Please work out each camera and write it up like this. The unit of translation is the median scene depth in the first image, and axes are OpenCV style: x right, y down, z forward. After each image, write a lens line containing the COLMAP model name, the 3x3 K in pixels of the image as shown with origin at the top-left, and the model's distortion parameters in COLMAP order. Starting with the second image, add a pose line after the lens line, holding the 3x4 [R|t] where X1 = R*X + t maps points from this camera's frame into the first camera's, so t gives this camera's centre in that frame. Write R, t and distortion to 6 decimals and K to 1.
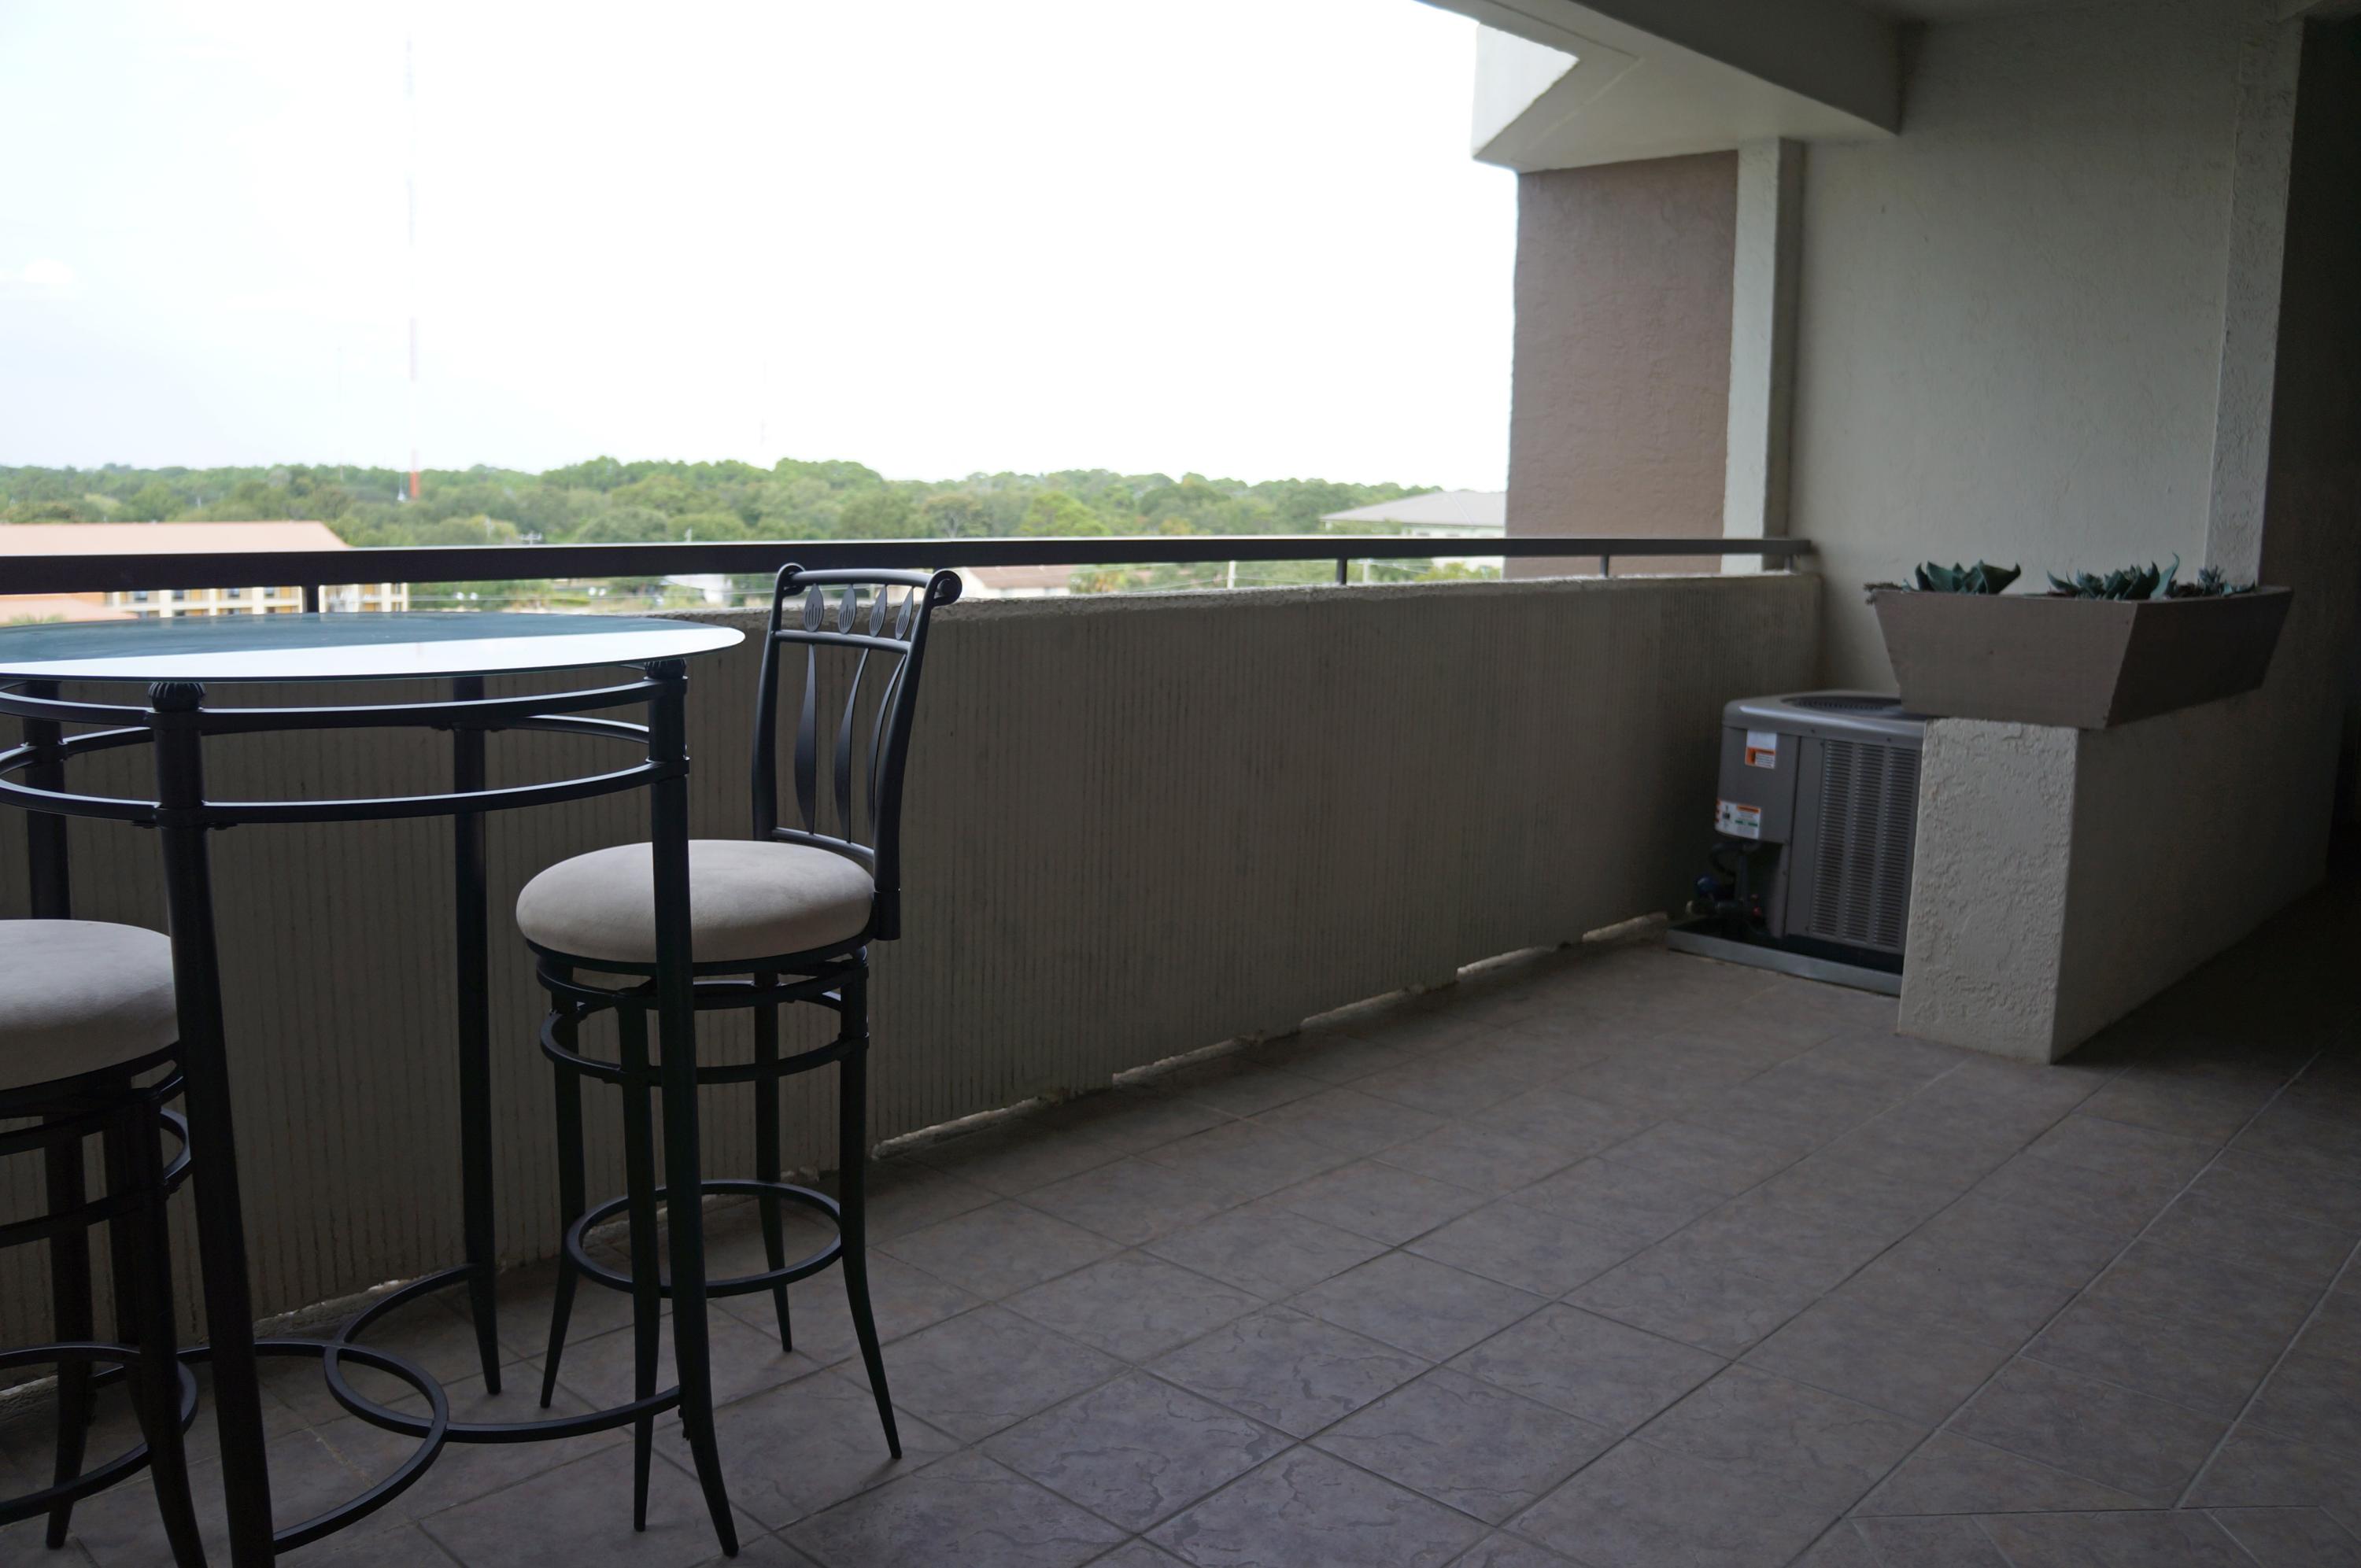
lens RADIAL K [[1871.4, 0, 1211.8], [0, 1871.4, 764.6], [0, 0, 1]] dist [-0.175783, 0.118150]
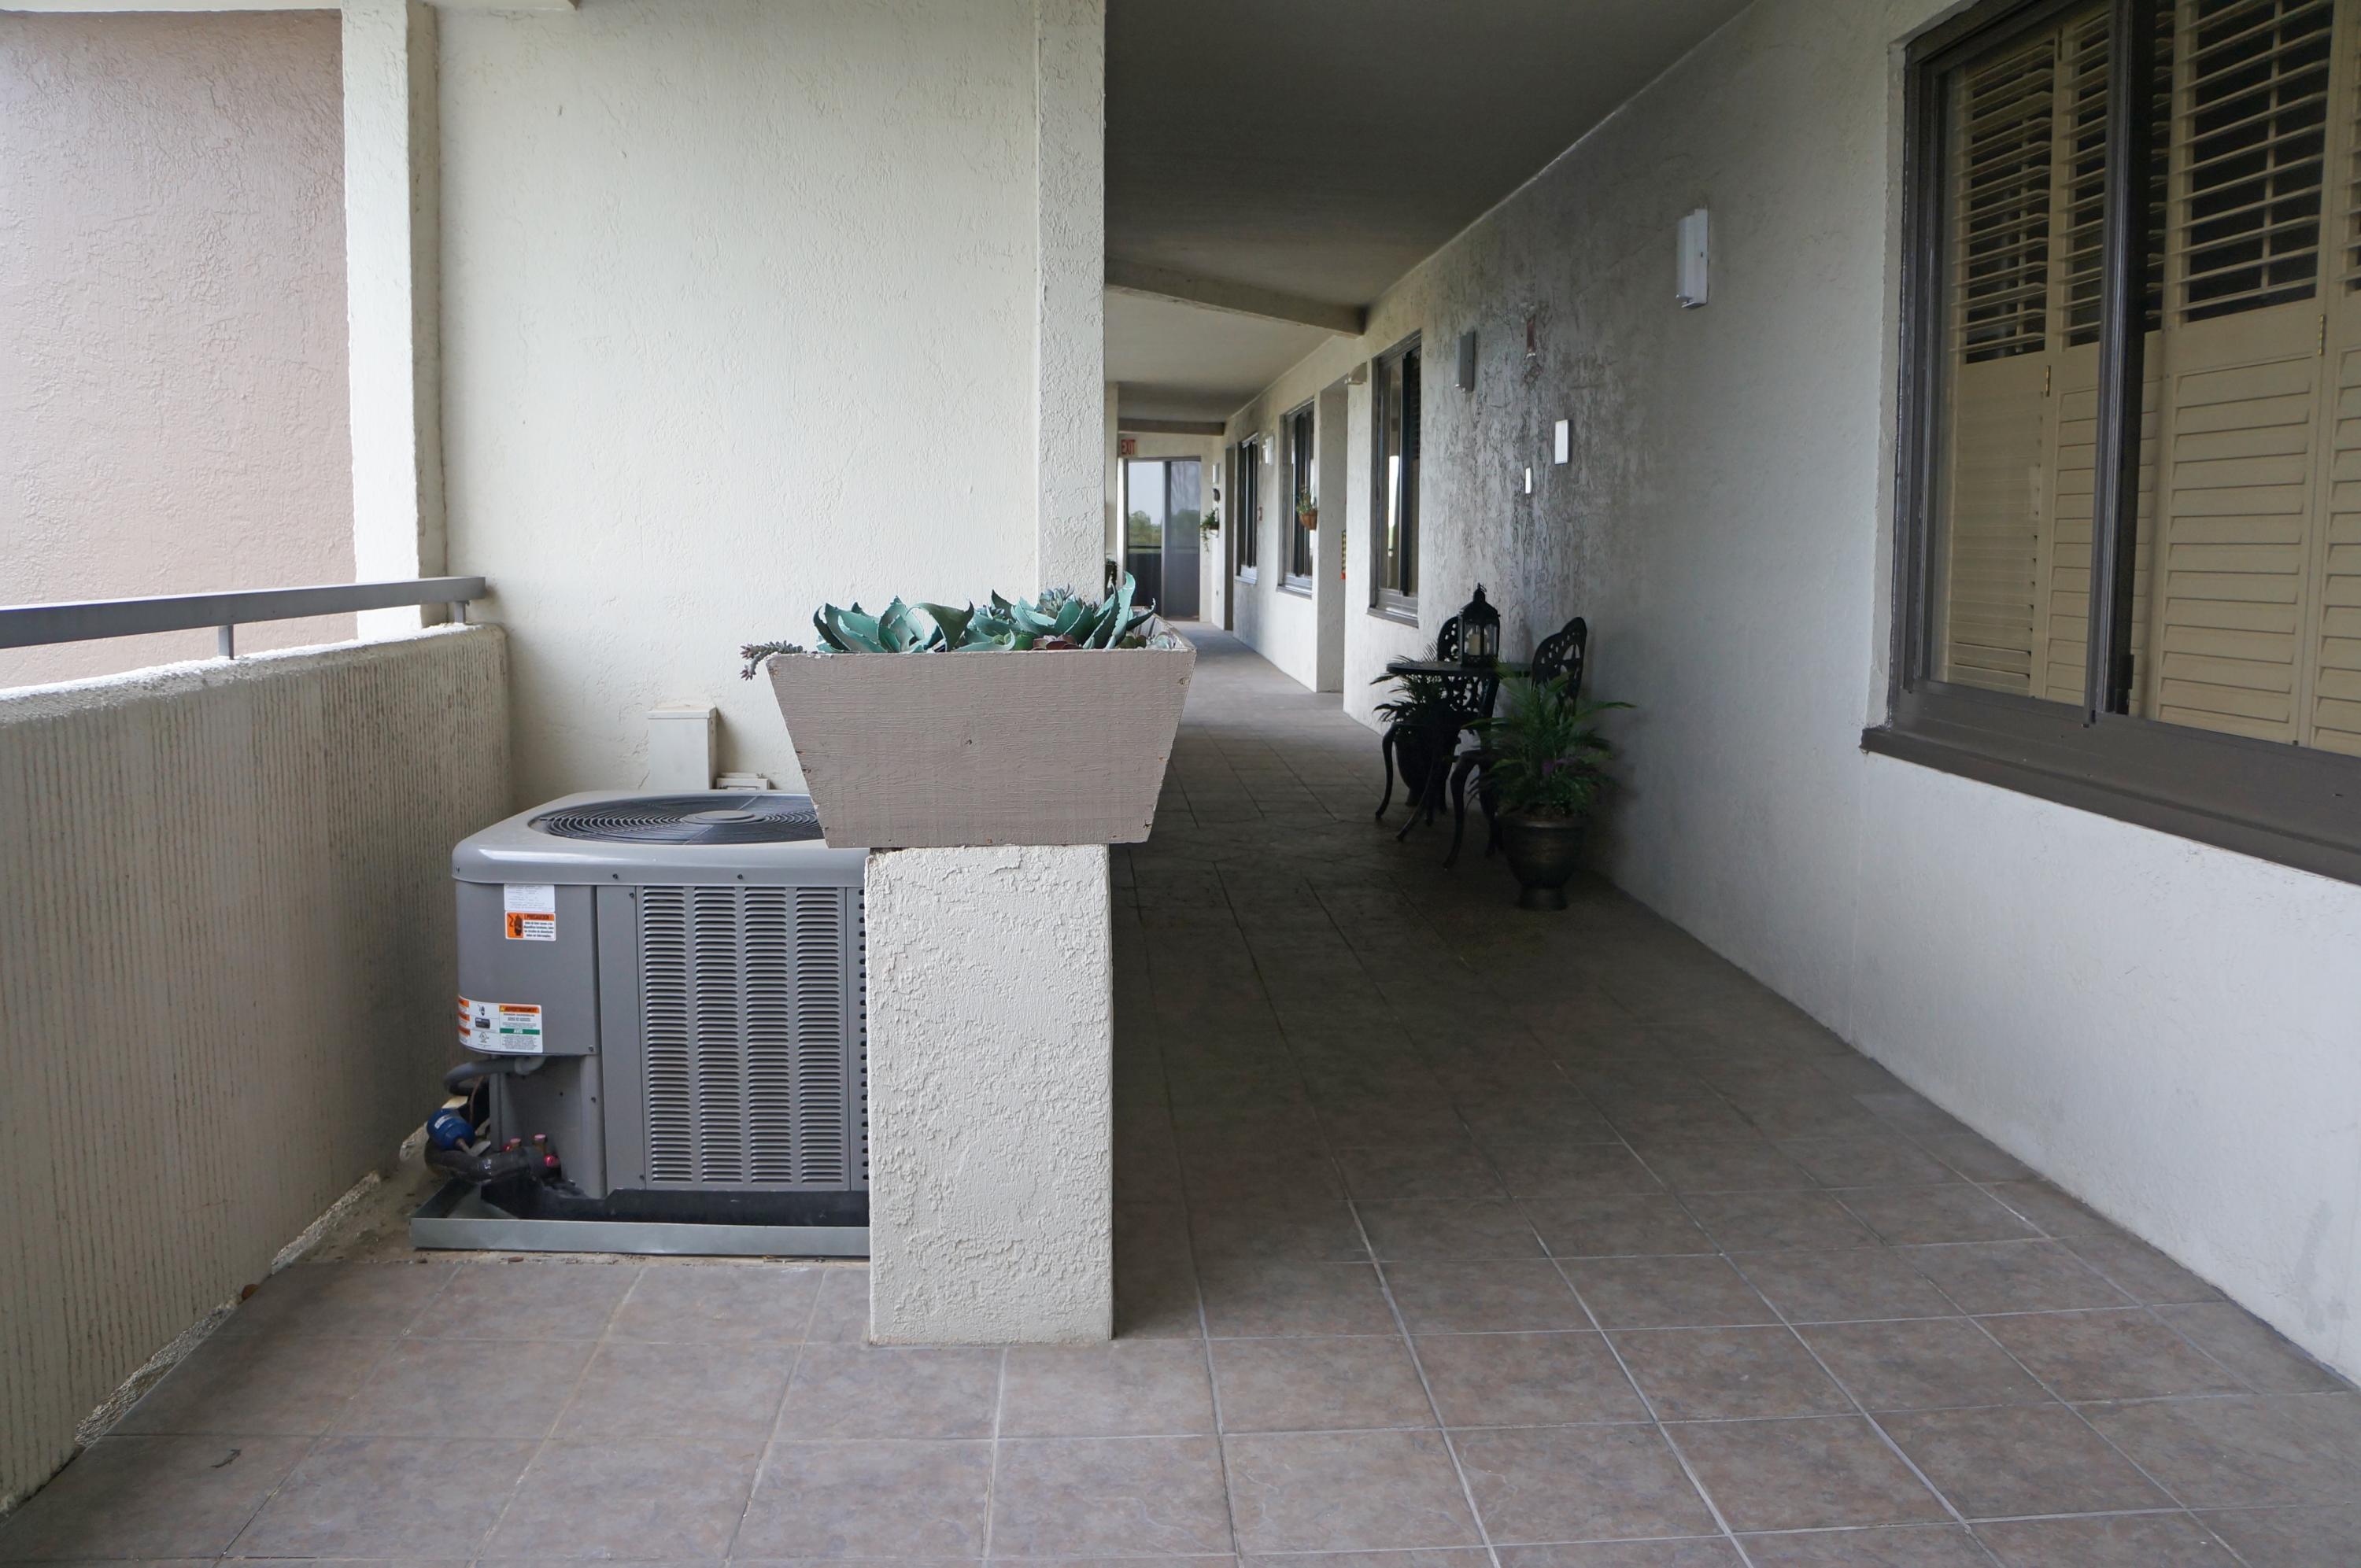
lens RADIAL K [[1871.4, 0, 1211.8], [0, 1871.4, 764.6], [0, 0, 1]] dist [-0.175783, 0.118150]
pose [[0.694294, -0.102970, 0.712287, 0.019849], [0.113797, 0.992968, 0.032624, -0.054992], [-0.710638, 0.058405, 0.701130, 0.406792]]
